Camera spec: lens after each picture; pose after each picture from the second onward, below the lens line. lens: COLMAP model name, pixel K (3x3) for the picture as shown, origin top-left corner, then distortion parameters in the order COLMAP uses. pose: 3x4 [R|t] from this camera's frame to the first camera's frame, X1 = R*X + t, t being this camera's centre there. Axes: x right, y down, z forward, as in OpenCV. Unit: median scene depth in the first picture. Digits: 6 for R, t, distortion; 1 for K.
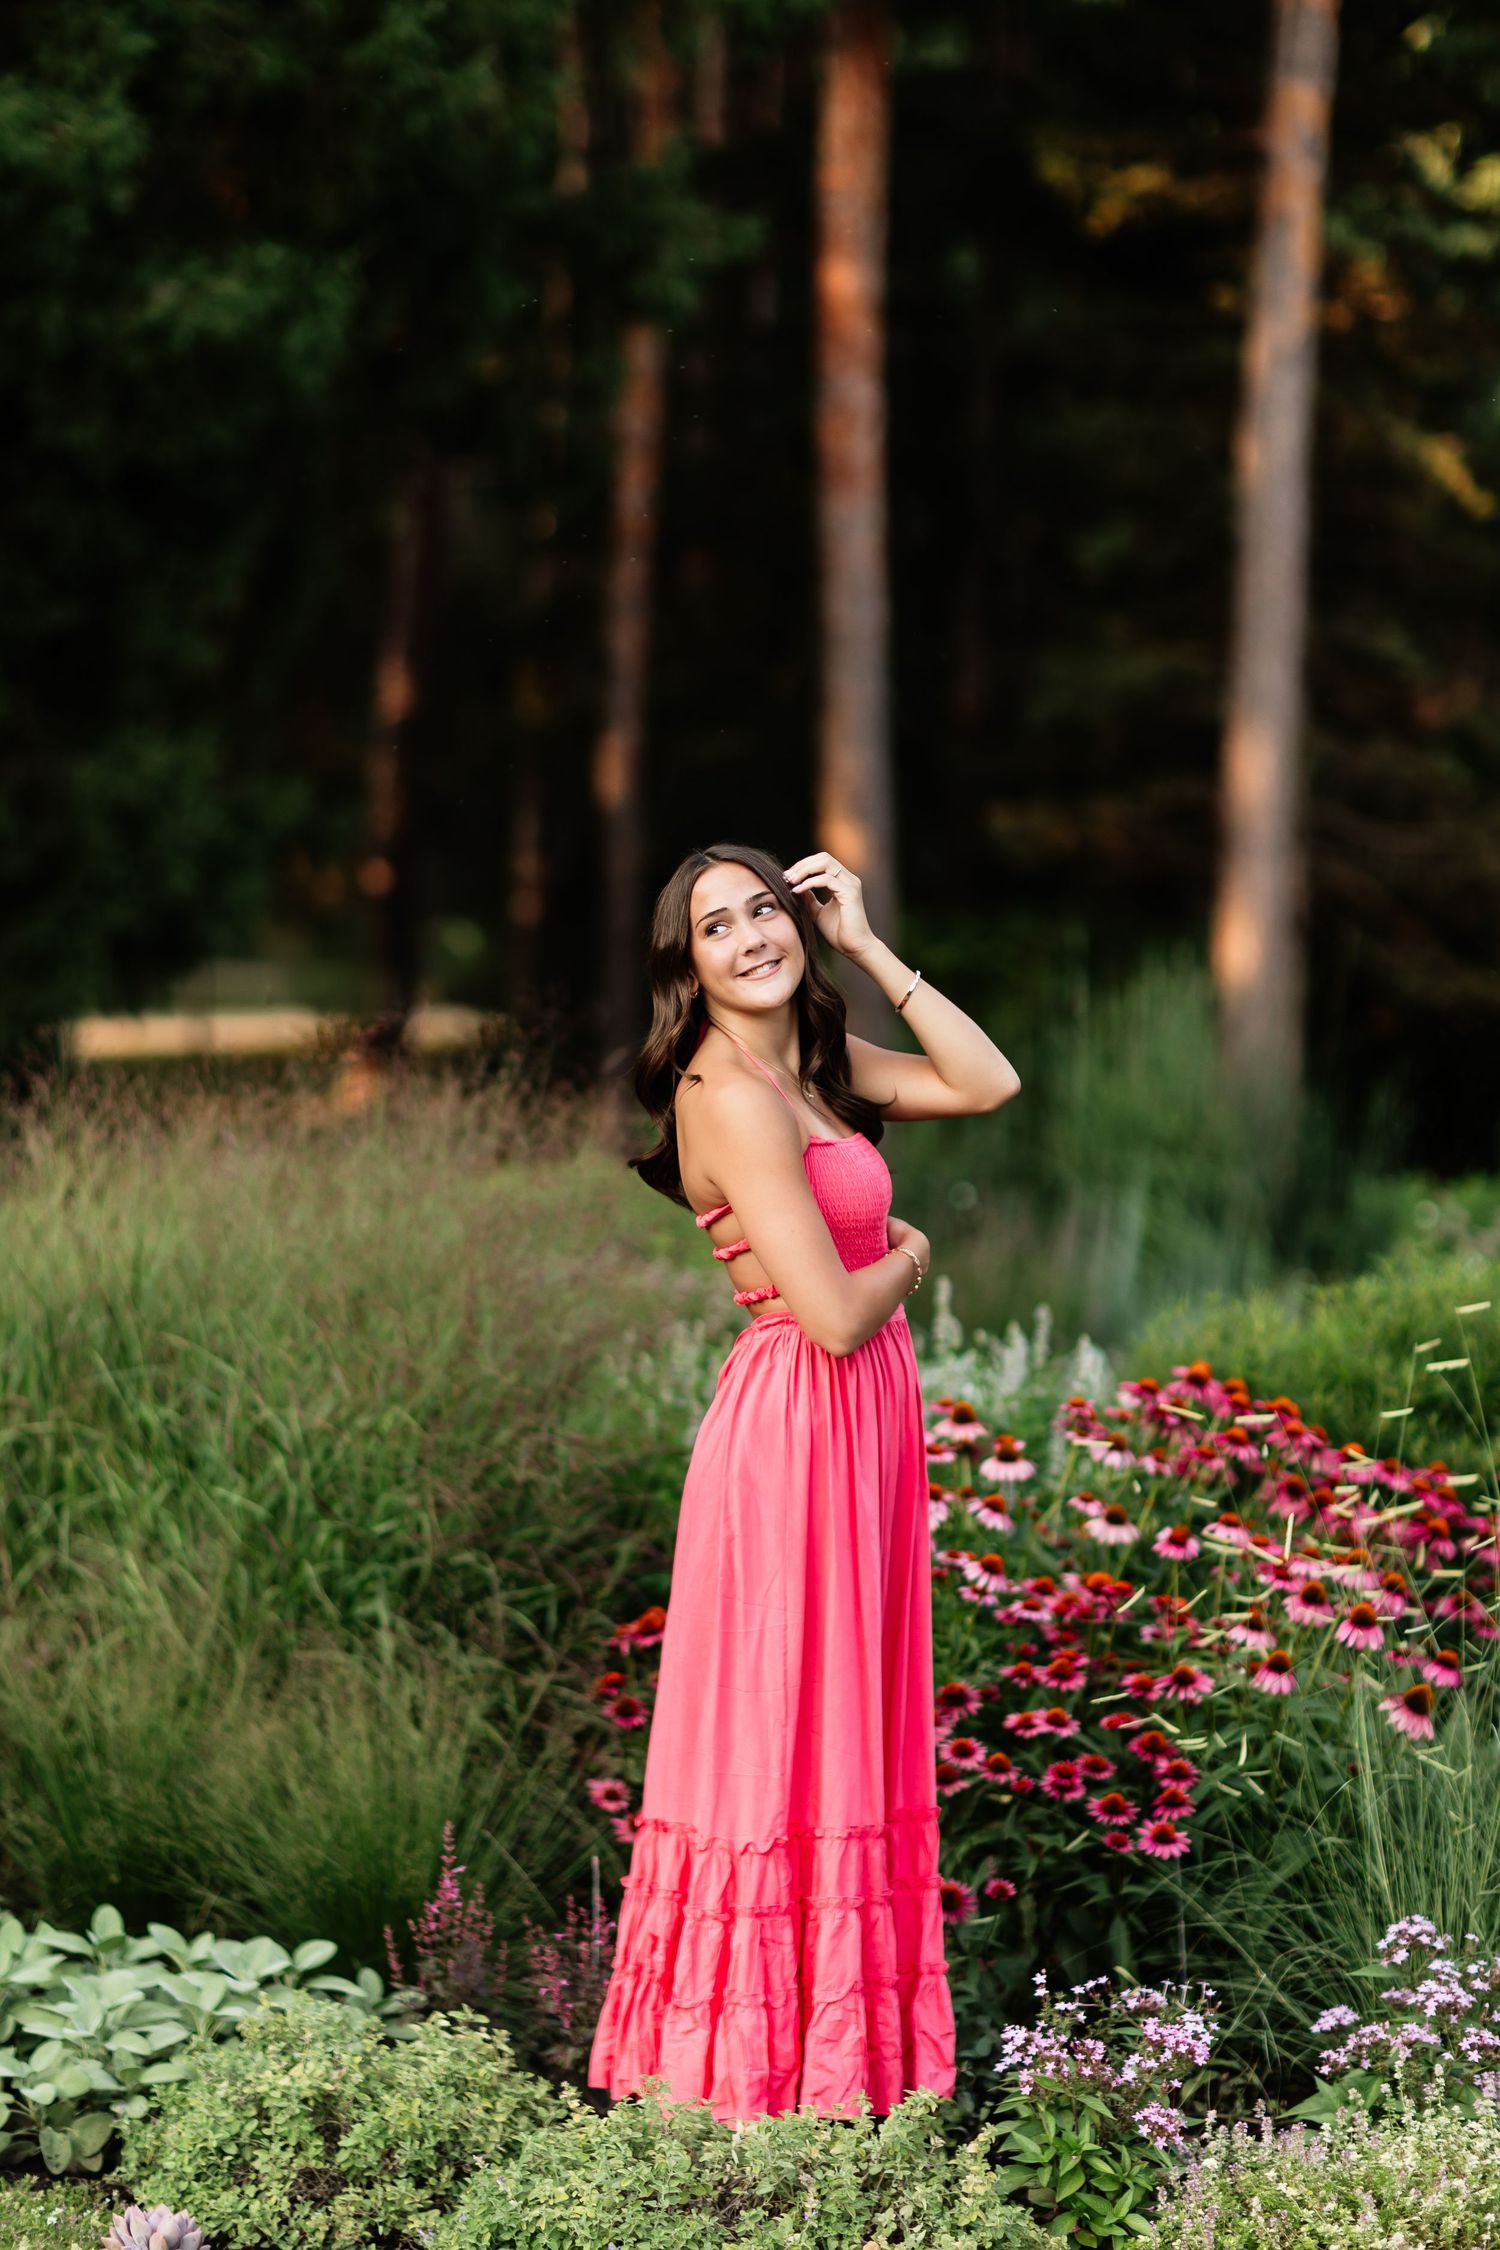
lens RADIAL K [[5659.3, 0, 730.9], [0, 5659.3, 1104.7], [0, 0, 1]] dist [0.433749, 0.000000]
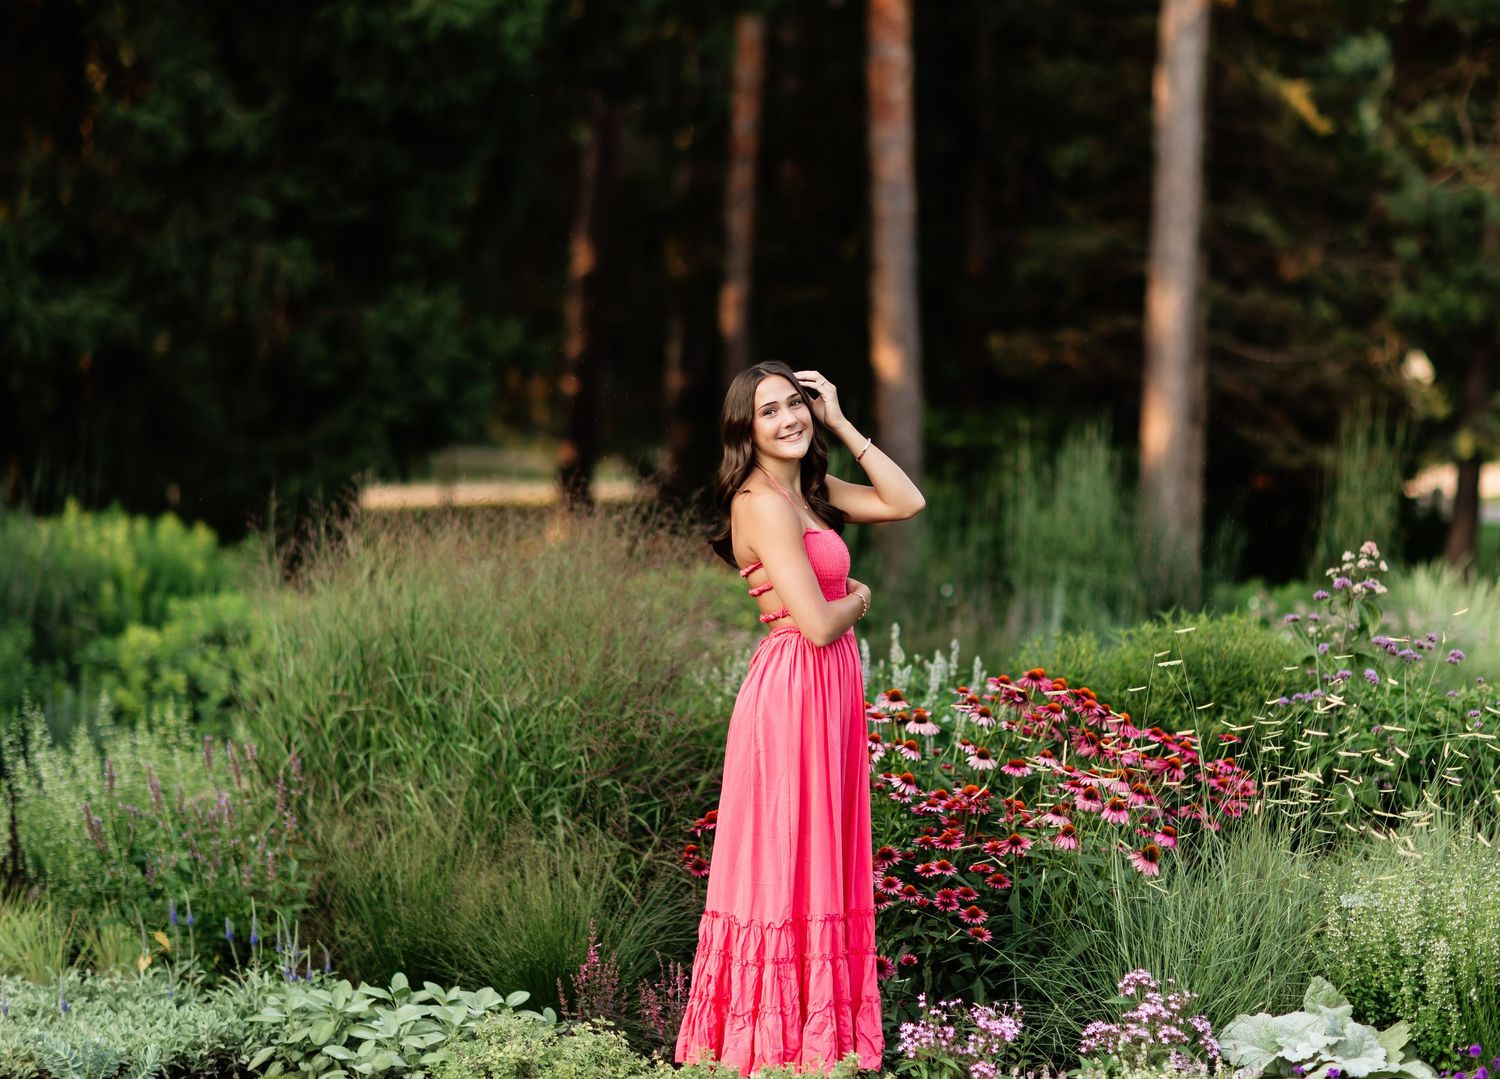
lens RADIAL K [[3977.5, 0, 765.8], [0, 3977.5, 549.6], [0, 0, 1]] dist [0.561384, 0.000000]
pose [[0.999902, -0.003014, -0.013677, 0.017321], [0.003030, 0.999995, 0.001141, 0.008418], [0.013673, -0.001182, 0.999906, -0.192975]]
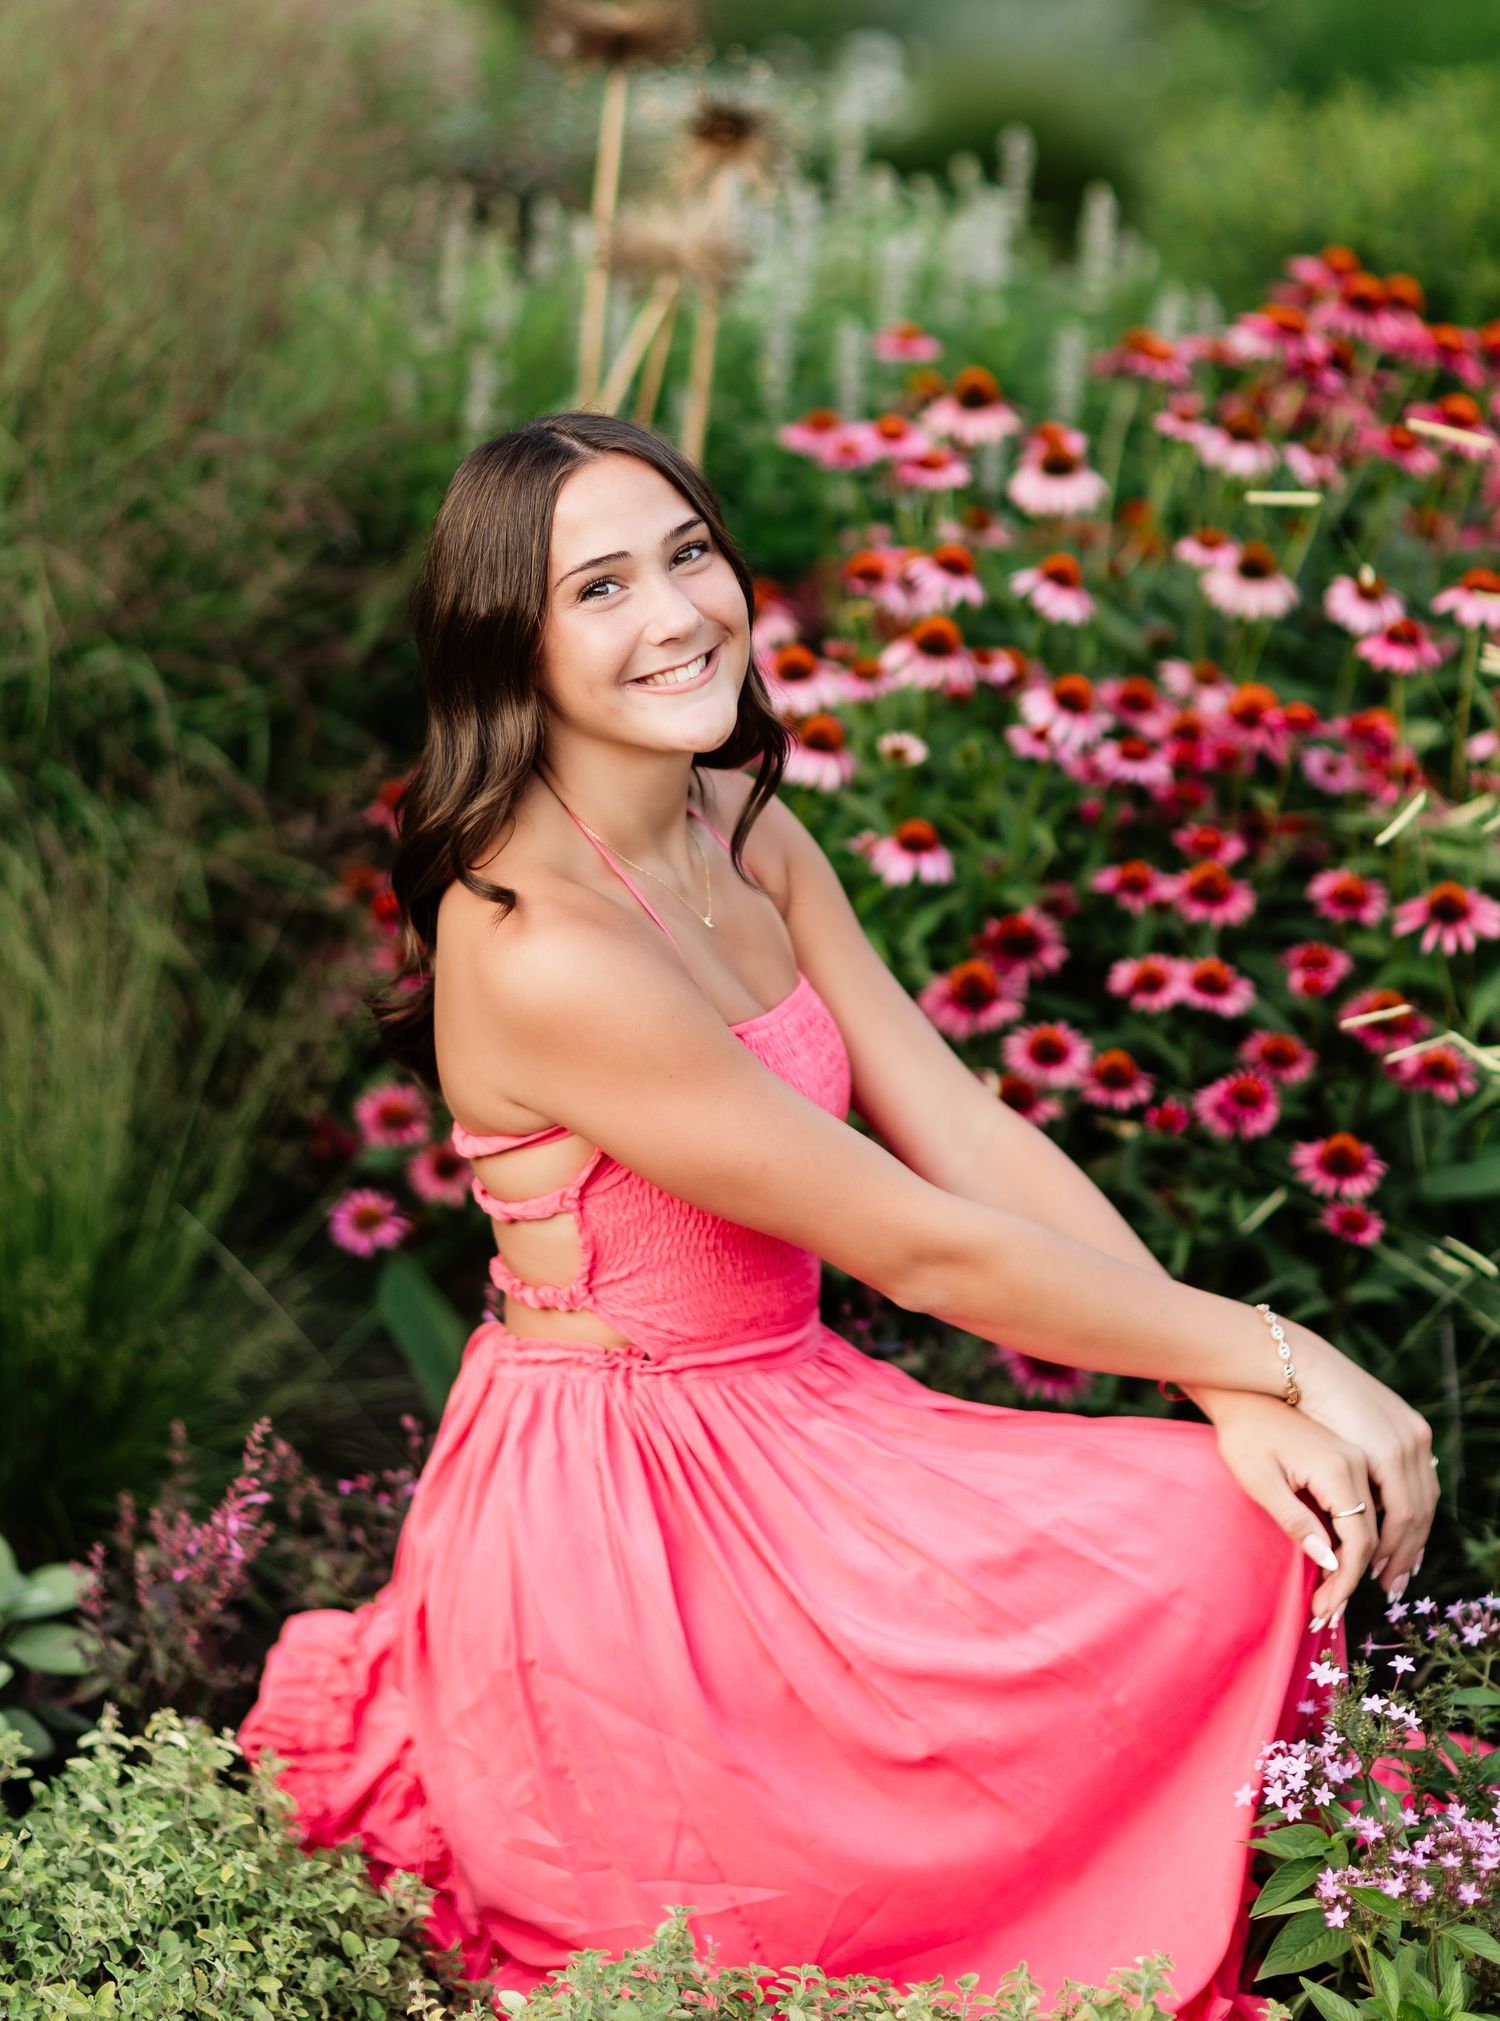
lens RADIAL K [[6147.5, 0, 750.2], [0, 6147.5, 1008.4], [0, 0, 1]] dist [0.072121, 0.000000]
pose [[0.996848, -0.054851, 0.057314, -0.019126], [0.041540, 0.976398, 0.211948, -0.015859], [-0.067586, -0.208900, 0.975599, 0.366027]]
